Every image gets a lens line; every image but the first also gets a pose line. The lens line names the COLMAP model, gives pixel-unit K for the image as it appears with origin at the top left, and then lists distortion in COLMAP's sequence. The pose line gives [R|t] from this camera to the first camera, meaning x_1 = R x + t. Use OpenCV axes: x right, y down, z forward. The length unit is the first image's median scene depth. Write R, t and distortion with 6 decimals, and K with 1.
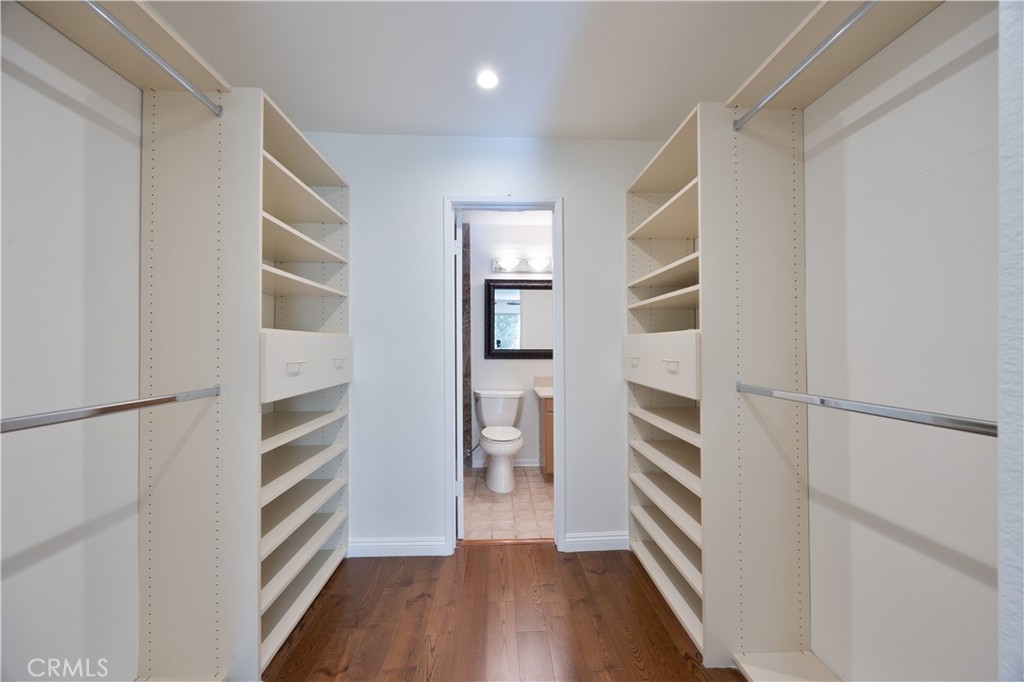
lens RADIAL K [[389.7, 0, 512.0], [0, 389.7, 341.0], [0, 0, 1]] dist [0.000424, 0.000095]
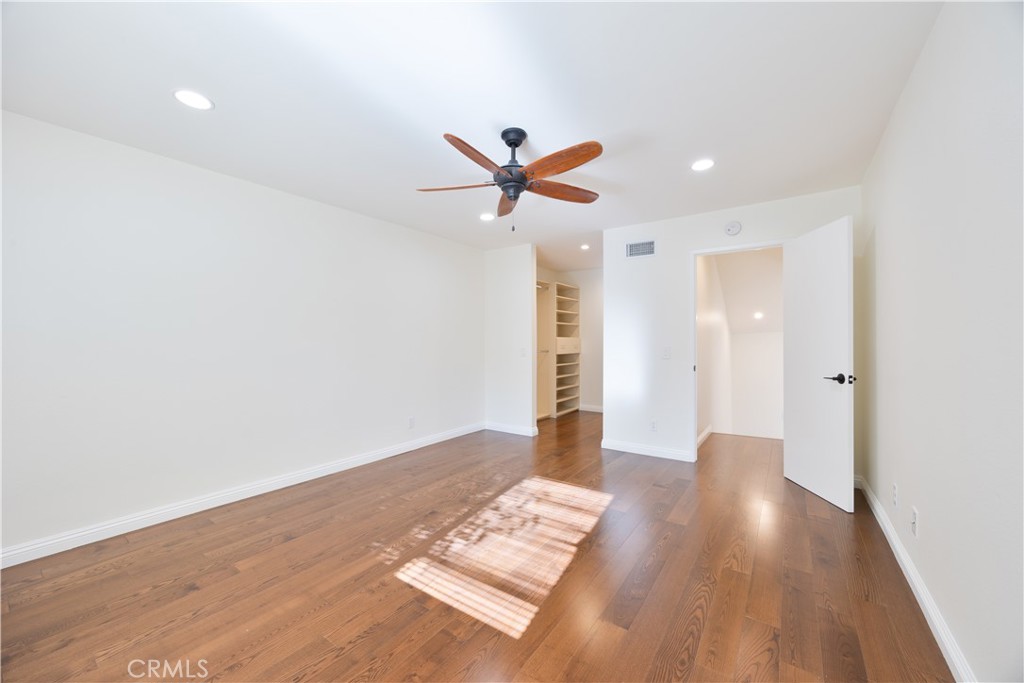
lens RADIAL K [[389.7, 0, 512.0], [0, 389.7, 341.5], [0, 0, 1]] dist [0.000424, 0.000095]
pose [[0.779100, -0.002015, -0.626896, 1.107733], [0.009887, 0.999910, 0.009073, -0.019674], [0.626822, -0.013267, 0.779050, -1.759303]]
